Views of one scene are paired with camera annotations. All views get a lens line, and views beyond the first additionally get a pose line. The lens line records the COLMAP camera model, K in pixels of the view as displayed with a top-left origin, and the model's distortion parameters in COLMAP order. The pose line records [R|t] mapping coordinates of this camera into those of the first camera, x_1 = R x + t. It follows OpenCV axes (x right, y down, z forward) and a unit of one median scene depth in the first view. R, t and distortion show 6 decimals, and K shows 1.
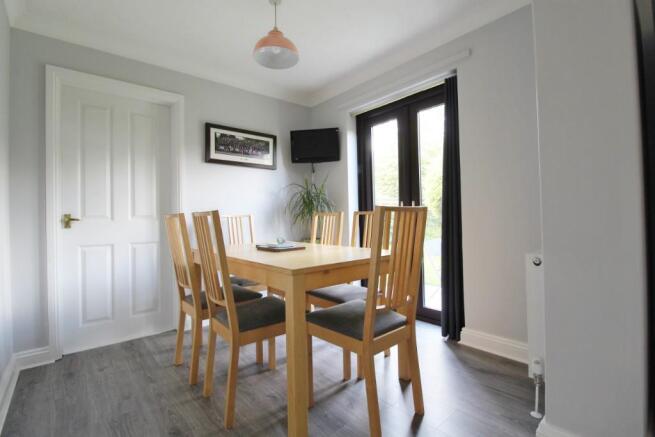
lens RADIAL K [[301.6, 0, 326.6], [0, 301.6, 215.8], [0, 0, 1]] dist [-0.000426, -0.000154]
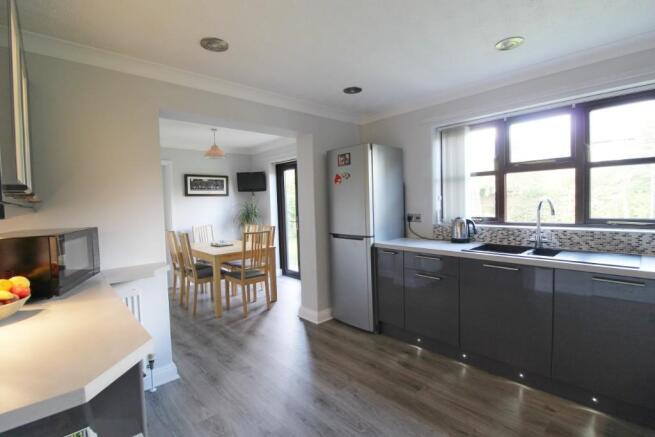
lens RADIAL K [[301.6, 0, 328.6], [0, 301.6, 216.9], [0, 0, 1]] dist [-0.000426, -0.000154]
pose [[0.999374, -0.006553, 0.034765, 0.400586], [0.004657, 0.998511, 0.054346, -0.152066], [-0.035069, -0.054150, 0.997917, -0.855263]]
